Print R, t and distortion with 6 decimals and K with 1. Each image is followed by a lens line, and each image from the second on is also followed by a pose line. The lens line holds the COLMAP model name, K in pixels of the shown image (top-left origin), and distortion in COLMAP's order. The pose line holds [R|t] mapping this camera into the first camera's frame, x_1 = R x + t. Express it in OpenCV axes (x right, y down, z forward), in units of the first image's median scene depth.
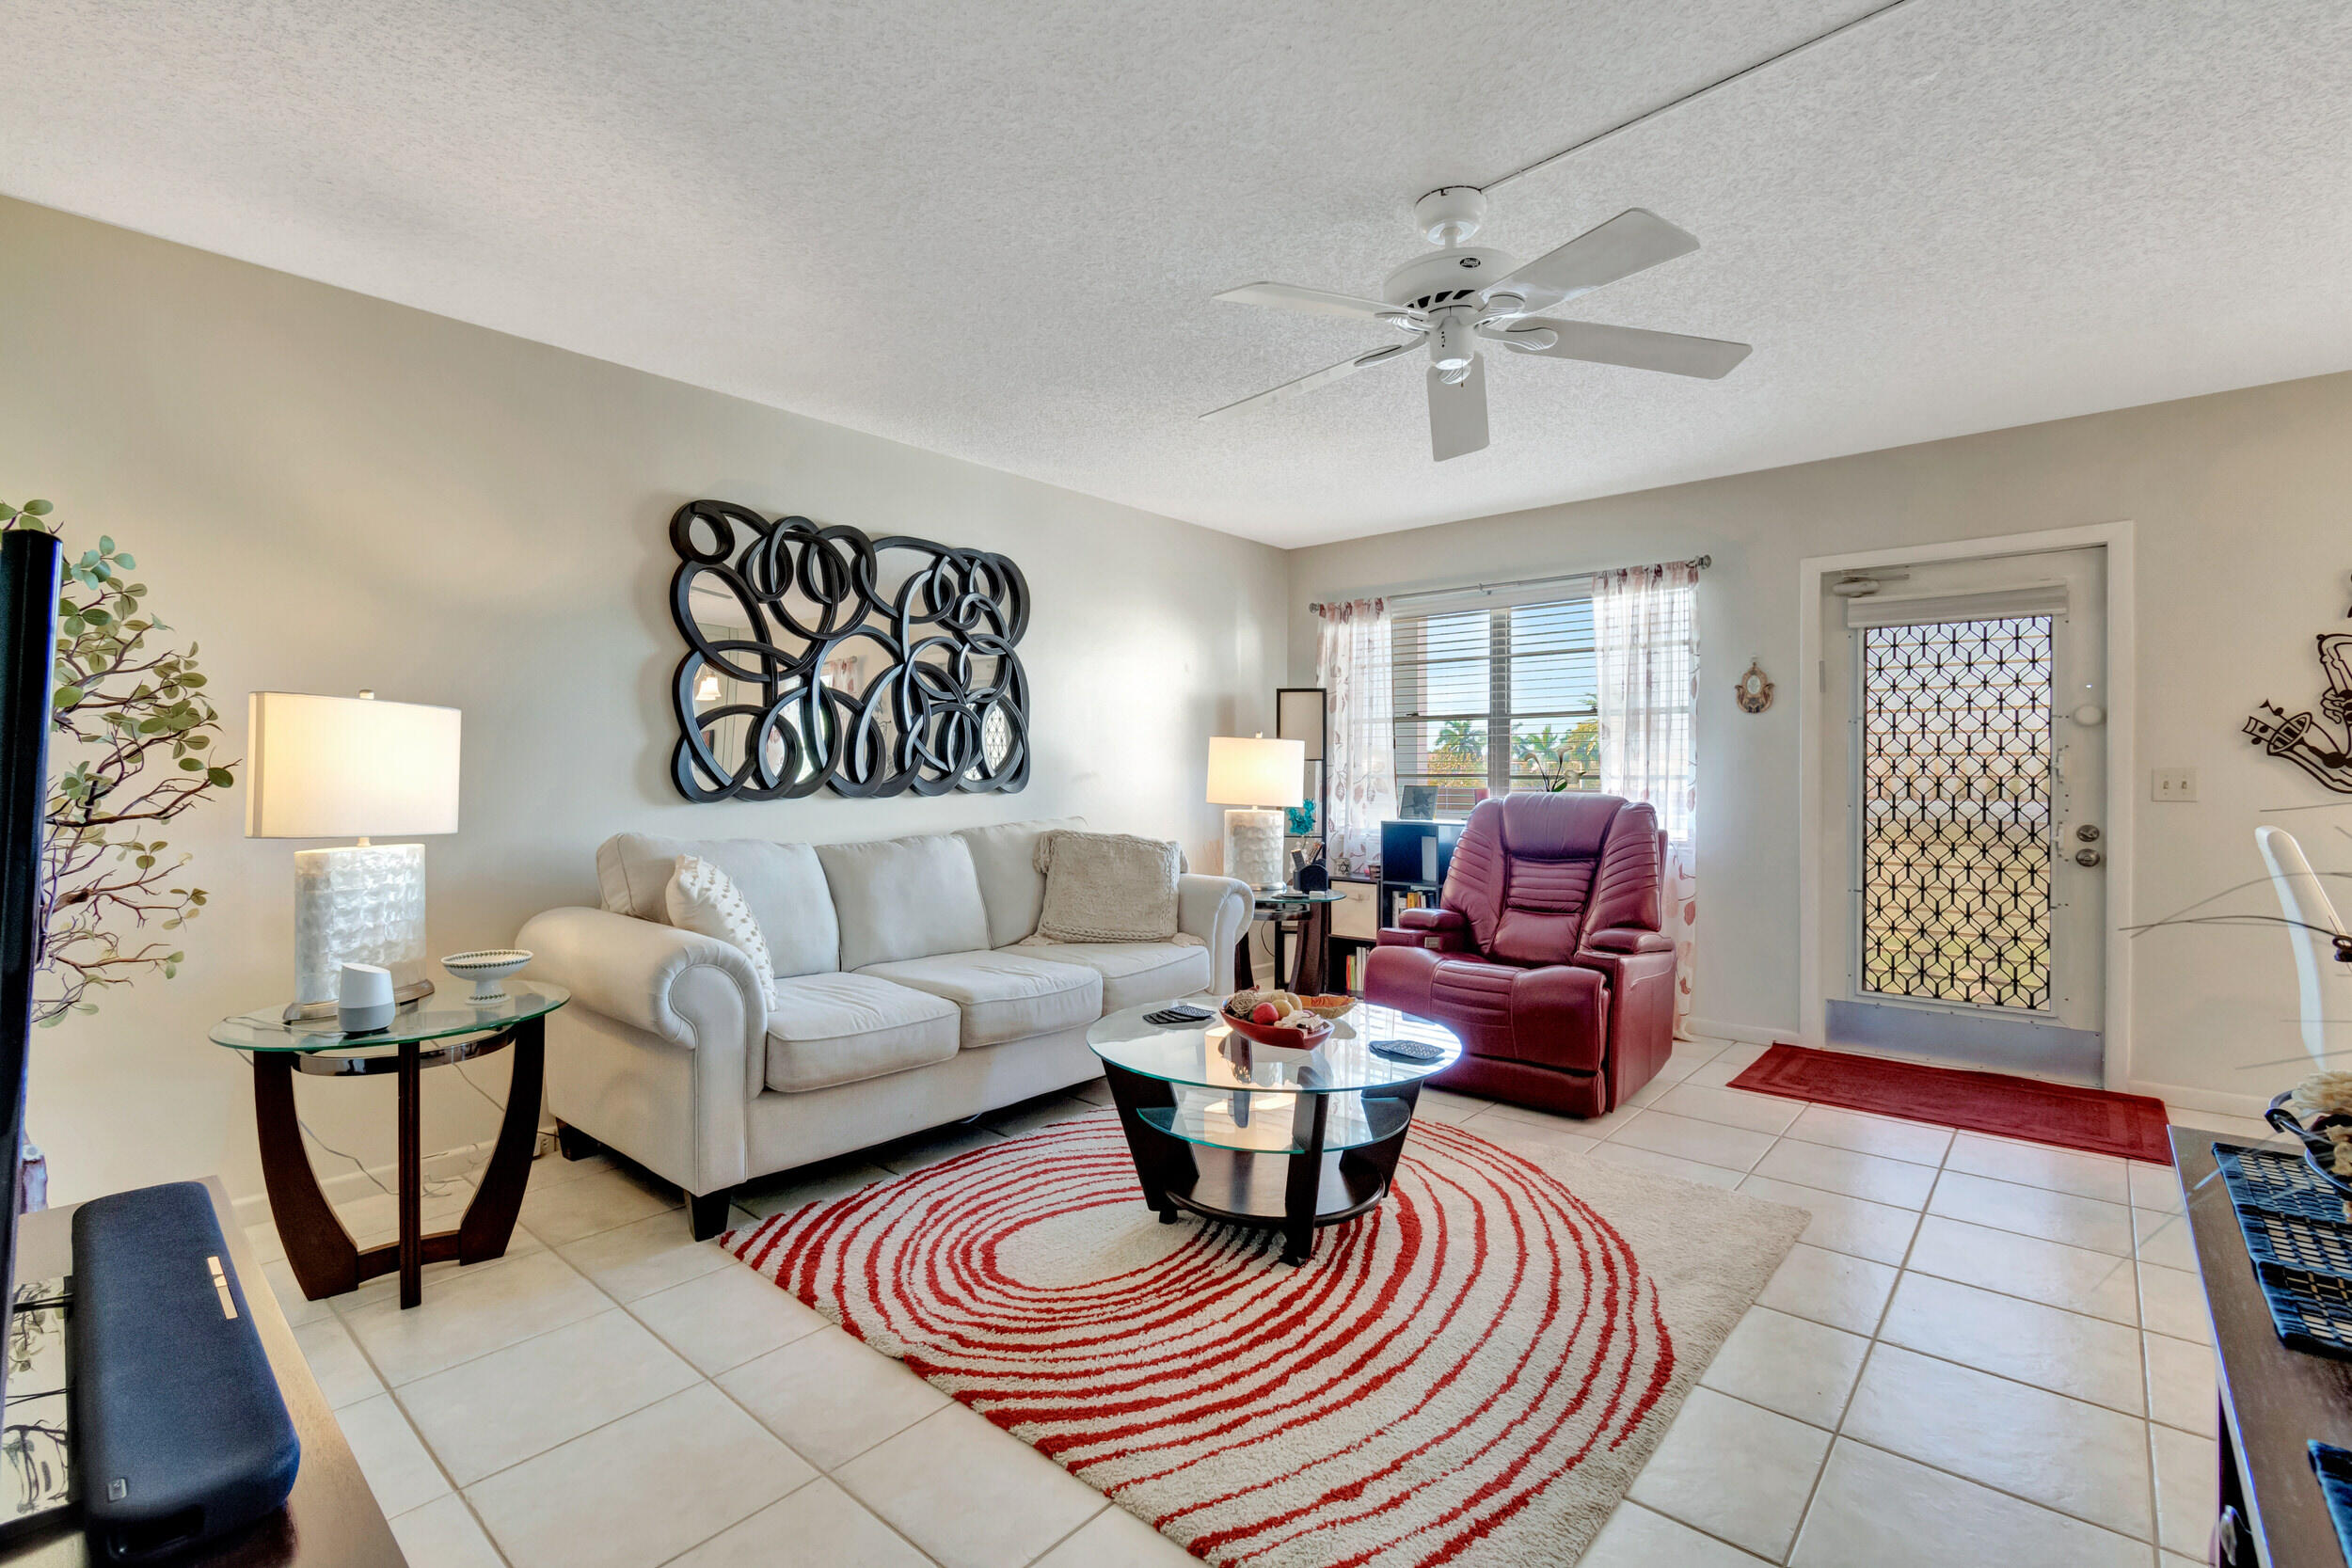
lens RADIAL K [[1054.0, 0, 1154.4], [0, 1054.0, 775.3], [0, 0, 1]] dist [0.001629, -0.004628]
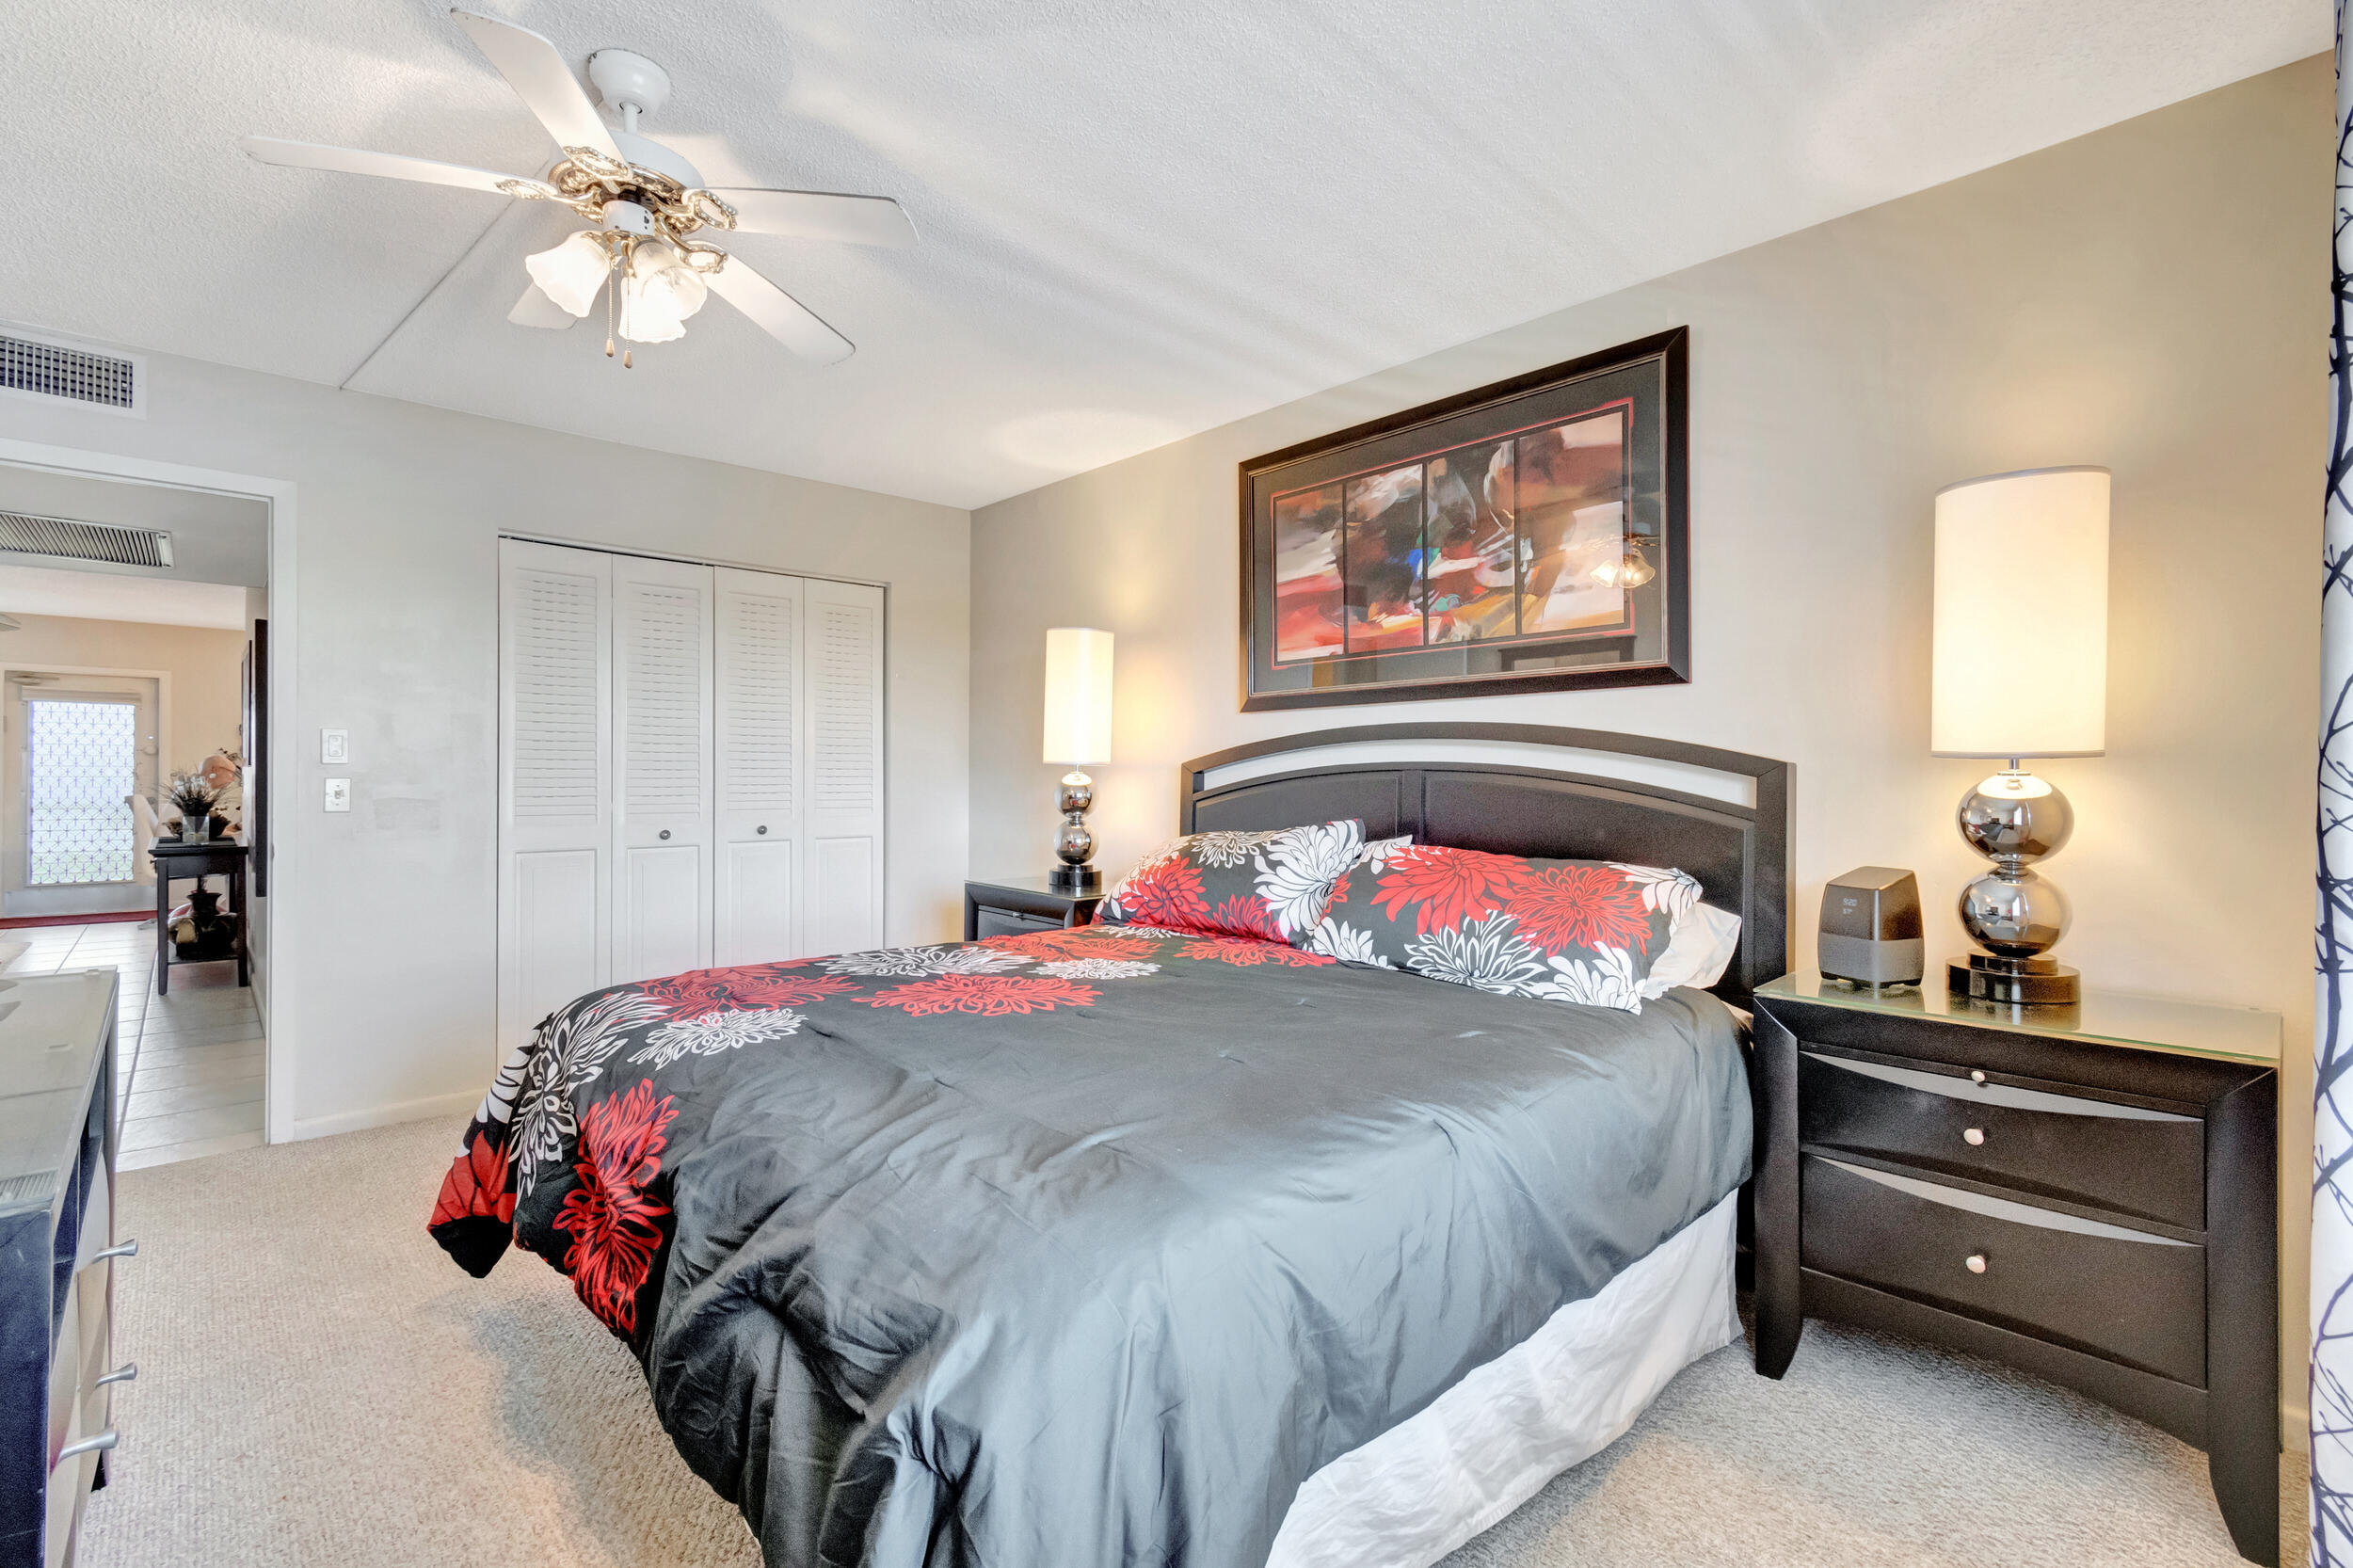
lens RADIAL K [[1064.5, 0, 1183.2], [0, 1064.5, 773.4], [0, 0, 1]] dist [-0.000232, -0.001107]
pose [[0.094370, 0.005703, 0.995521, -1.308263], [0.000093, 0.999984, -0.005737, 0.008252], [-0.995537, 0.000634, 0.094368, -1.579683]]
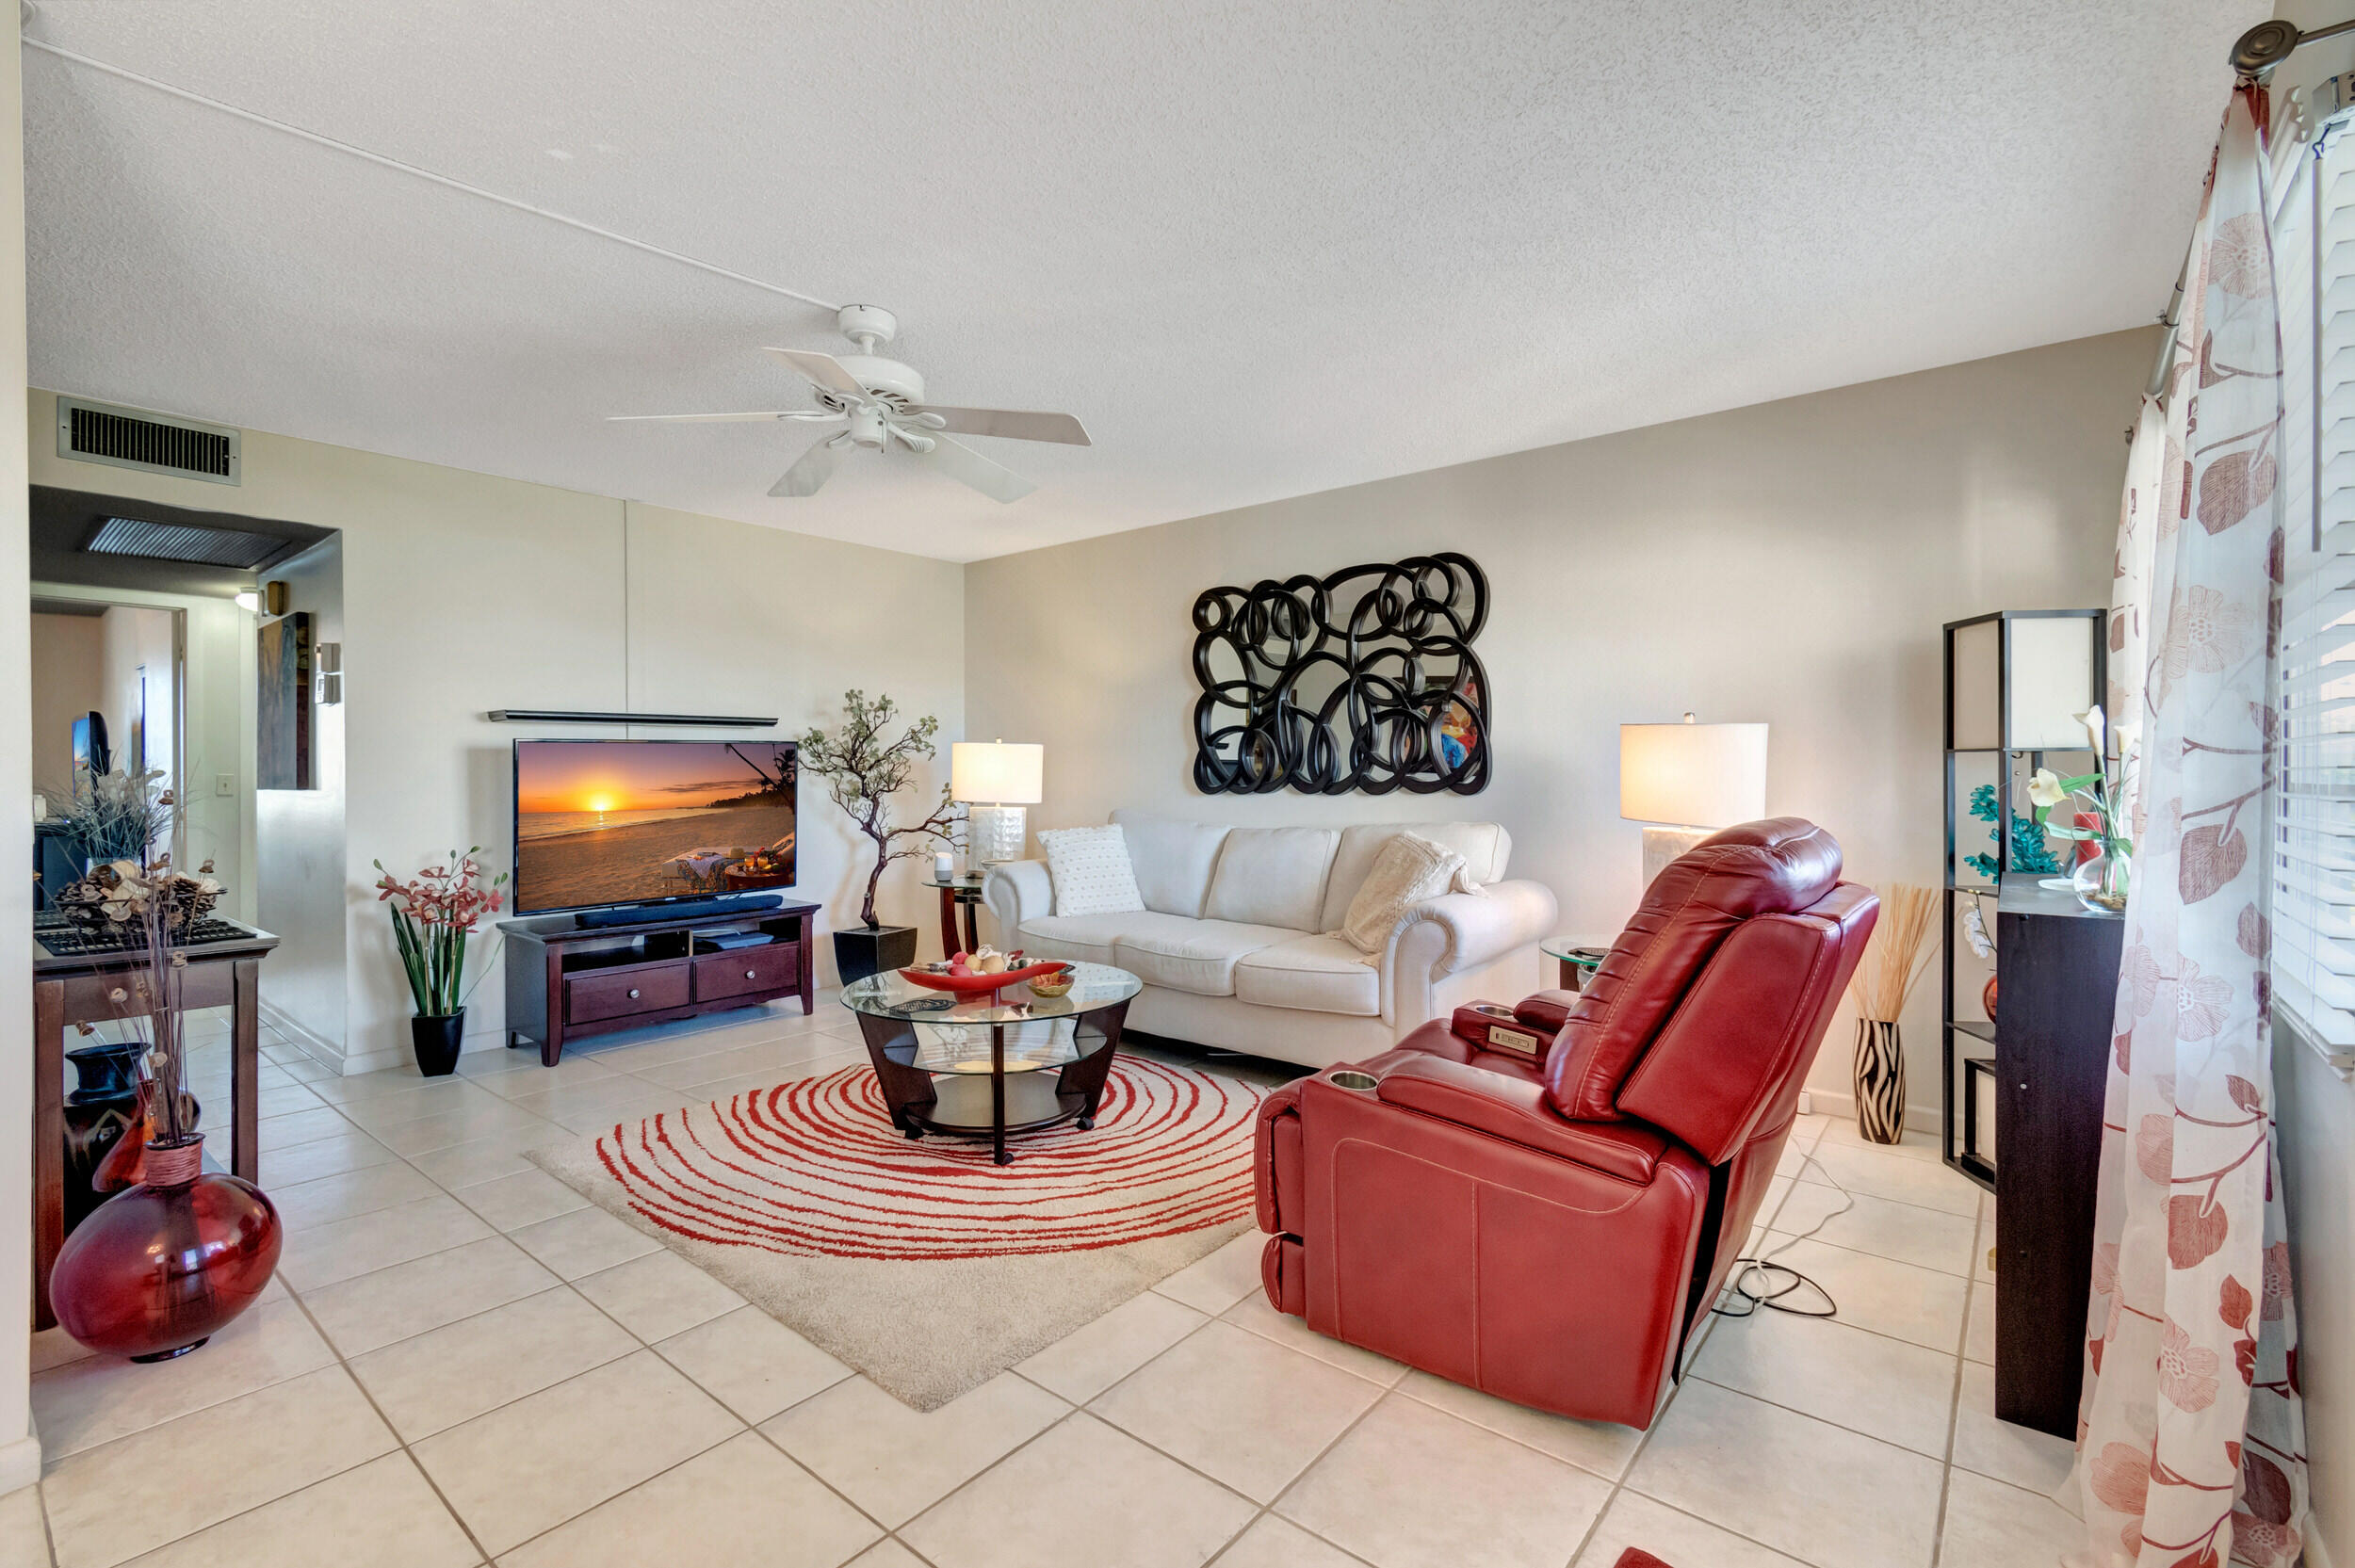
lens RADIAL K [[1022.6, 0, 1151.0], [0, 1022.6, 772.7], [0, 0, 1]] dist [0.002133, 0.000026]
pose [[0.035256, -0.002131, -0.999376, 0.976396], [-0.003225, 0.999992, -0.002246, -0.001018], [0.999373, 0.003302, 0.035249, 0.844767]]
